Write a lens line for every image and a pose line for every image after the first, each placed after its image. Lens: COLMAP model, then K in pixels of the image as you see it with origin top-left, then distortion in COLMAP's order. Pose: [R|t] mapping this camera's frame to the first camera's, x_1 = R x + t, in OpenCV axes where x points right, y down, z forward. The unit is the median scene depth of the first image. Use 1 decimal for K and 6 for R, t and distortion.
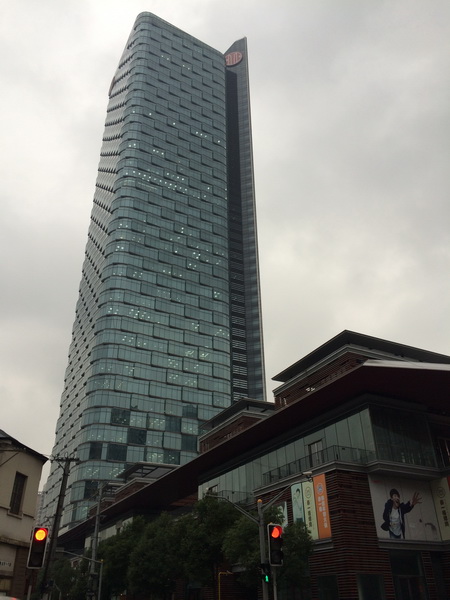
lens RADIAL K [[506.8, 0, 225.9], [0, 506.8, 299.8], [0, 0, 1]] dist [0.039545, -0.020098]
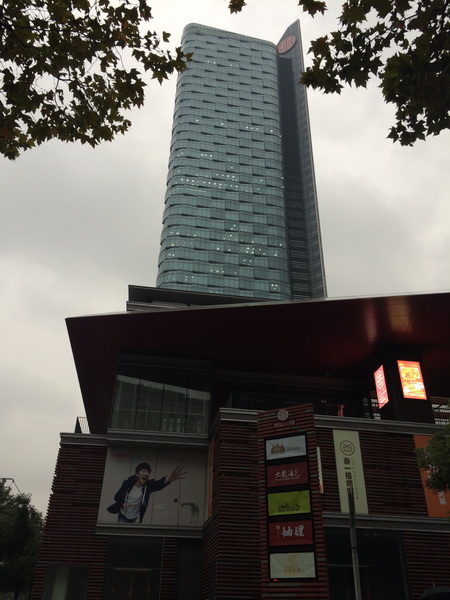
lens RADIAL K [[506.8, 0, 225.2], [0, 506.8, 300.4], [0, 0, 1]] dist [0.039545, -0.020098]
pose [[0.949937, -0.142521, -0.278044, 0.156654], [0.138471, 0.989774, -0.034257, 0.035010], [0.280083, -0.005959, 0.959957, 0.056834]]
